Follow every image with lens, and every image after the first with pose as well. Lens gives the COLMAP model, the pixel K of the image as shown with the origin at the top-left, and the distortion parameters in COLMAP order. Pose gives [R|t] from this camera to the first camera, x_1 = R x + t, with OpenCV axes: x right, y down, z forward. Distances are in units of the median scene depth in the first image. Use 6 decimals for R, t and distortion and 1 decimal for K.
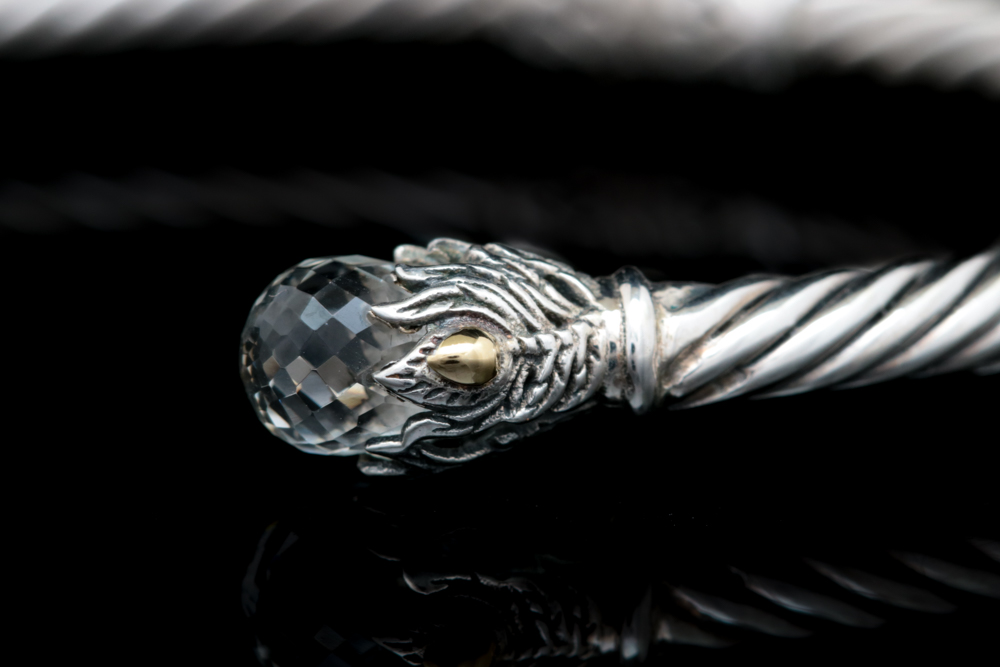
lens RADIAL K [[2847.4, 0, 499.8], [0, 2847.4, 333.5], [0, 0, 1]] dist [-0.070465, 0.000000]
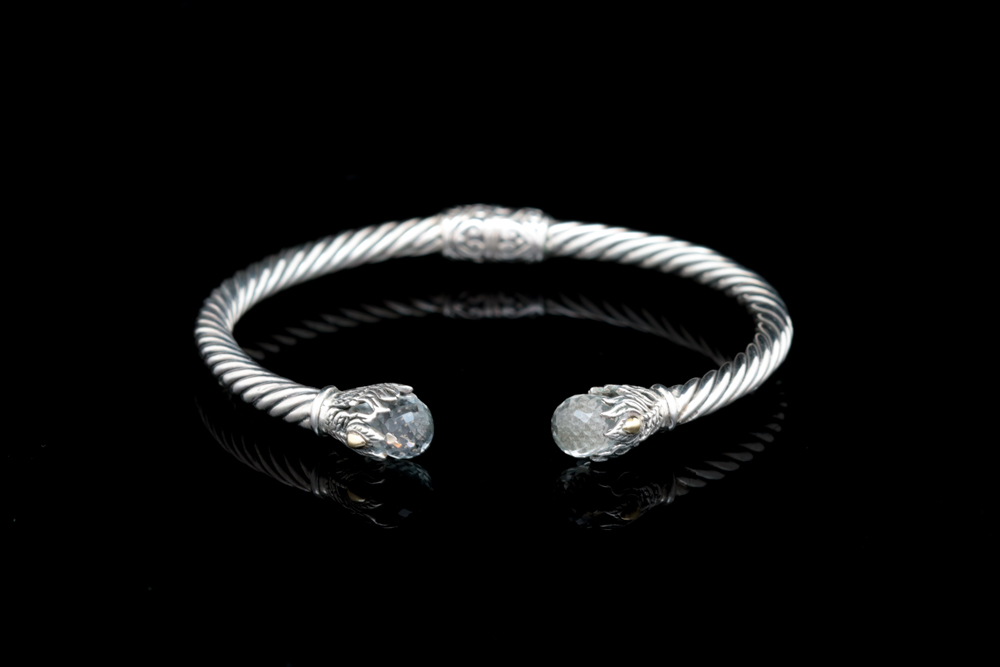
lens RADIAL K [[2847.4, 0, 500.1], [0, 2847.4, 333.7], [0, 0, 1]] dist [-0.070465, 0.000000]
pose [[0.897886, -0.152398, 0.413009, -1.461768], [0.078486, 0.978554, 0.190452, -0.718670], [-0.433176, -0.138588, 0.890591, -1.804330]]
